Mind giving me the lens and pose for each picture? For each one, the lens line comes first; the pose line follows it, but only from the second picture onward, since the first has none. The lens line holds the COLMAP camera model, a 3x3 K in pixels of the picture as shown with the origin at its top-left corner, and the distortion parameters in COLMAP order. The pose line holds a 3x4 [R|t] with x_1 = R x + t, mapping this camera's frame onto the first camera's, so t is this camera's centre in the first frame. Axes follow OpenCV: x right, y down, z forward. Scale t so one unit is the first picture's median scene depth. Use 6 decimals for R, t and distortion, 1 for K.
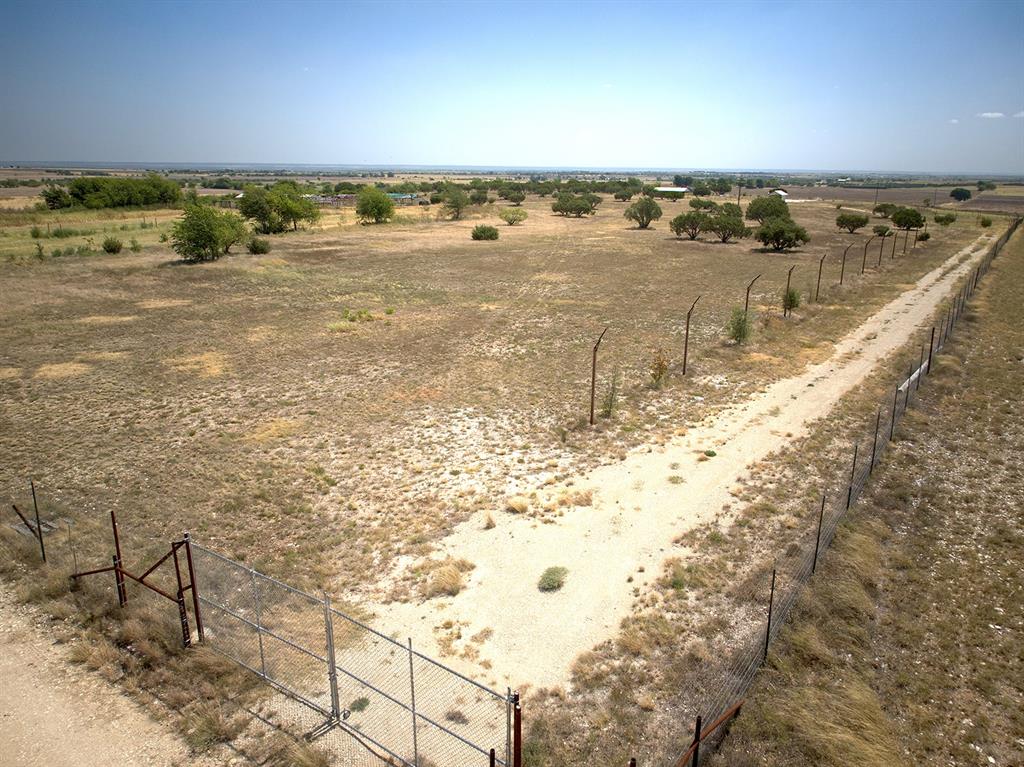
lens RADIAL K [[759.1, 0, 512.0], [0, 759.1, 383.5], [0, 0, 1]] dist [0.000937, -0.001517]
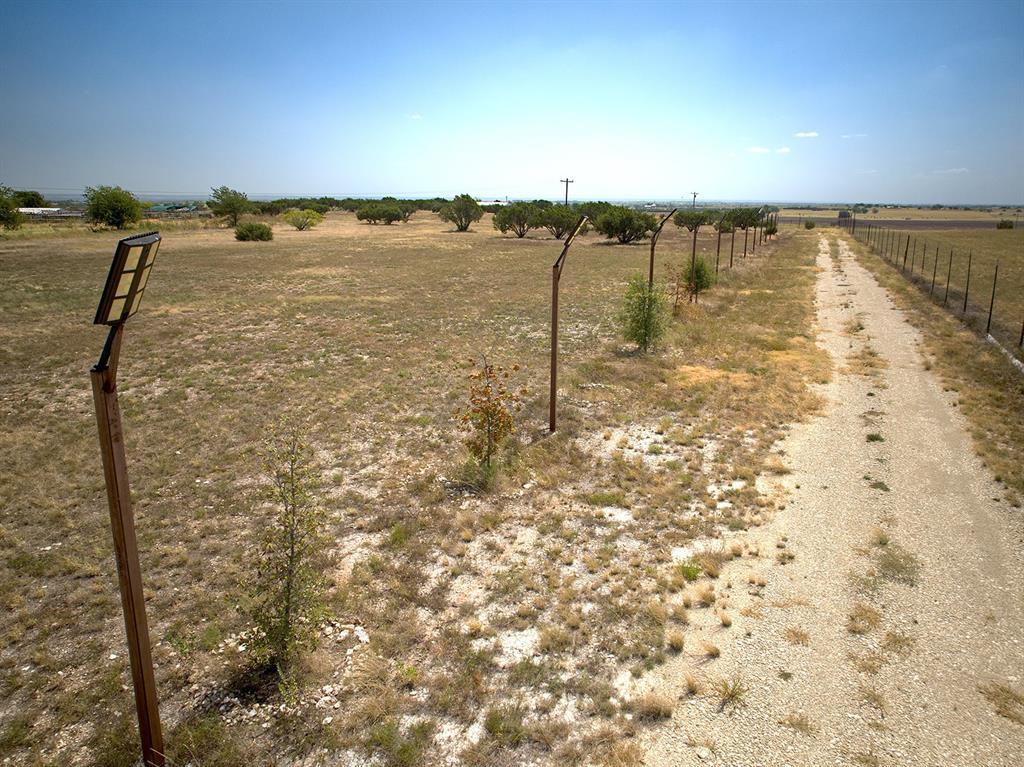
lens RADIAL K [[759.1, 0, 512.0], [0, 759.1, 383.5], [0, 0, 1]] dist [0.000937, -0.001517]
pose [[0.974512, -0.059444, 0.216316, 0.108387], [0.067284, 0.997311, -0.029055, -0.022431], [-0.214007, 0.042869, 0.975891, 0.546369]]
